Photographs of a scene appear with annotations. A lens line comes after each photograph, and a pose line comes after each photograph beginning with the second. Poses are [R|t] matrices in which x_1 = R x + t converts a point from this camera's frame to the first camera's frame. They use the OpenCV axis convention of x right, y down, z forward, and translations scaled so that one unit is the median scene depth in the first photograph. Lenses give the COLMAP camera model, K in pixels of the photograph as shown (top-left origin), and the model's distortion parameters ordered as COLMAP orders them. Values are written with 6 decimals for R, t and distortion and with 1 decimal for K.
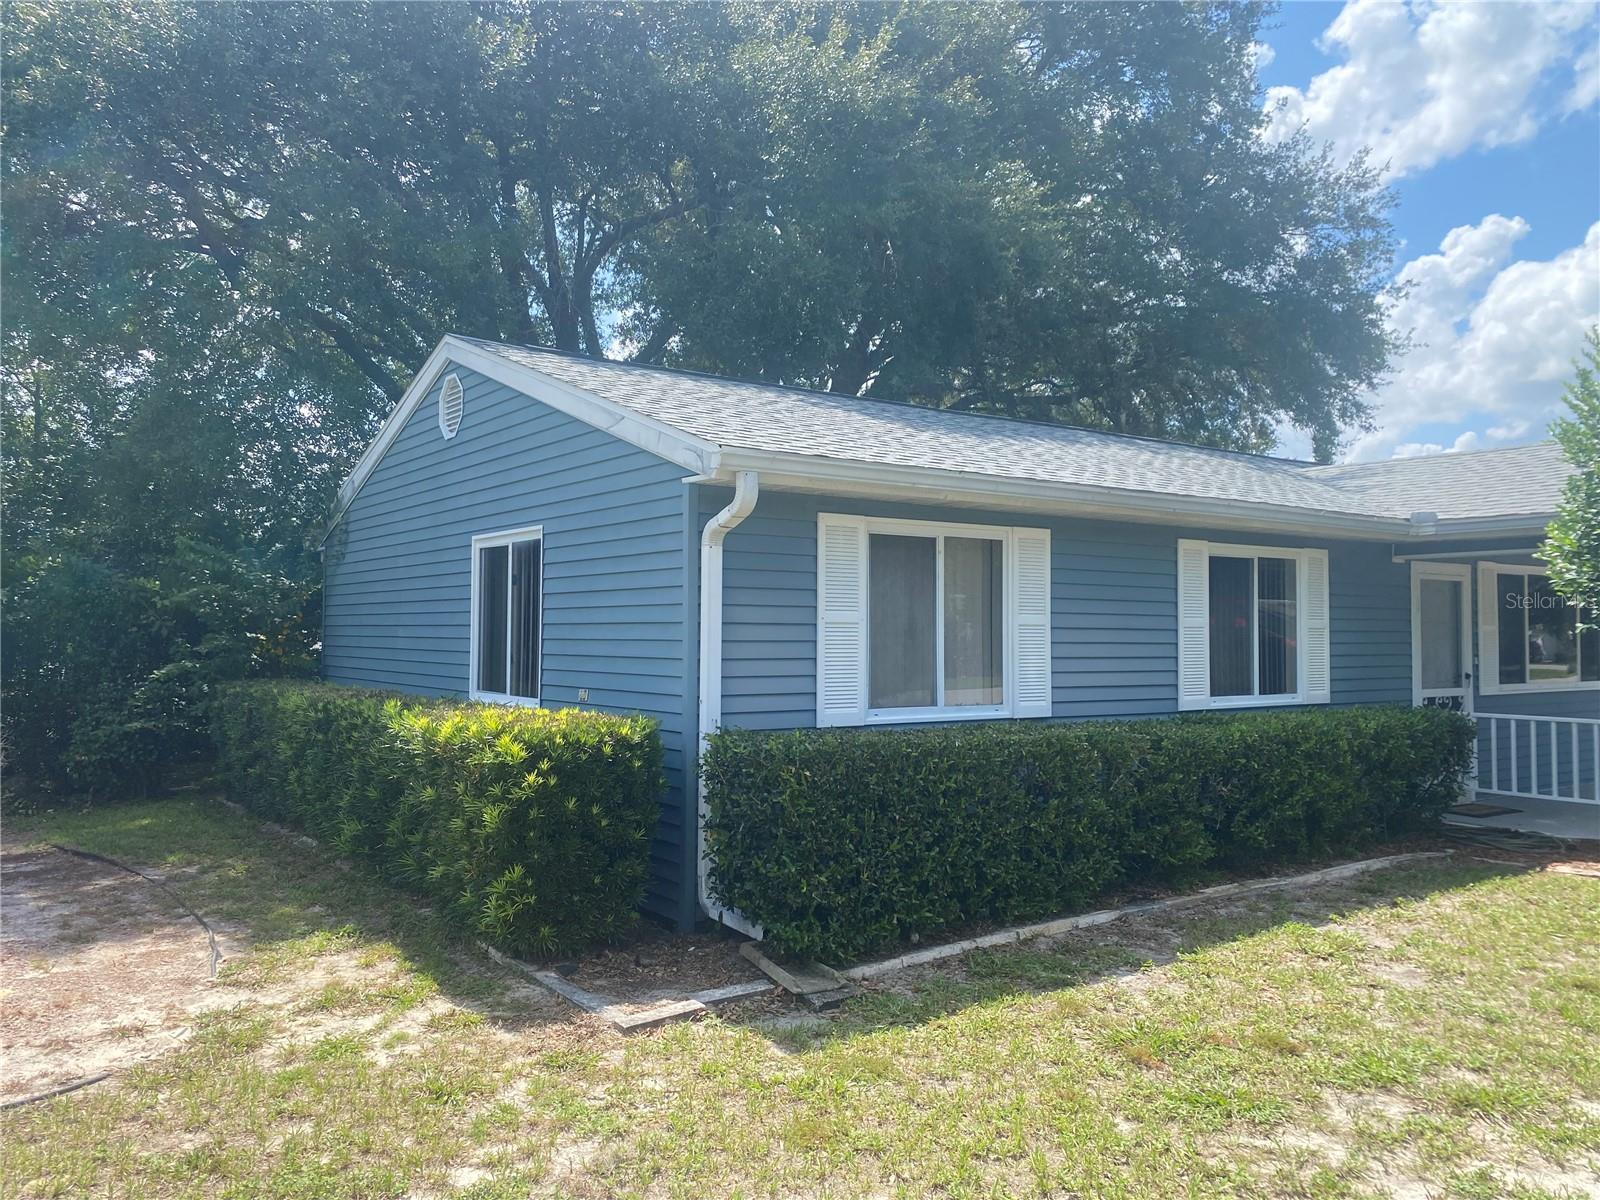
lens RADIAL K [[1260.3, 0, 800.0], [0, 1260.3, 600.0], [0, 0, 1]] dist [0.156799, -0.513718]
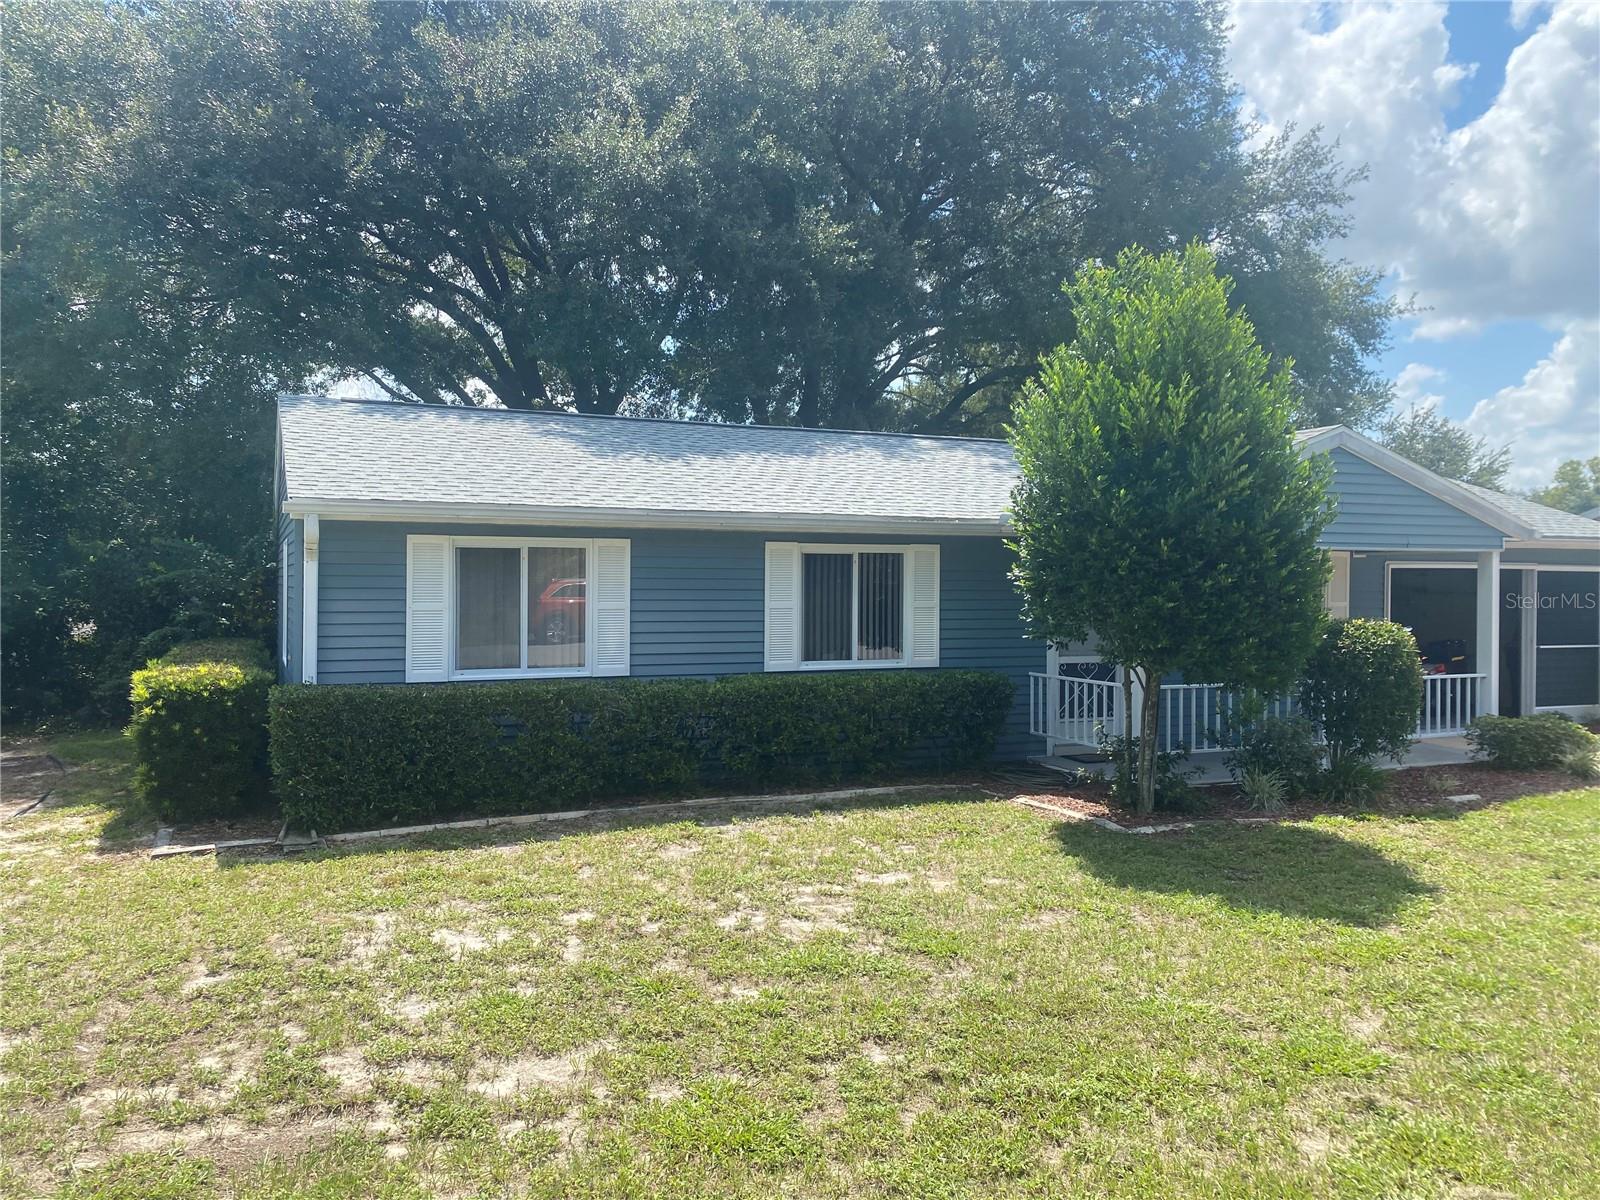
lens RADIAL K [[1260.3, 0, 800.0], [0, 1260.3, 600.0], [0, 0, 1]] dist [0.156799, -0.513718]
pose [[0.982229, 0.005008, -0.187617, 0.632566], [0.003162, 0.999061, 0.043220, -0.048272], [0.187658, -0.043045, 0.981291, -0.304241]]
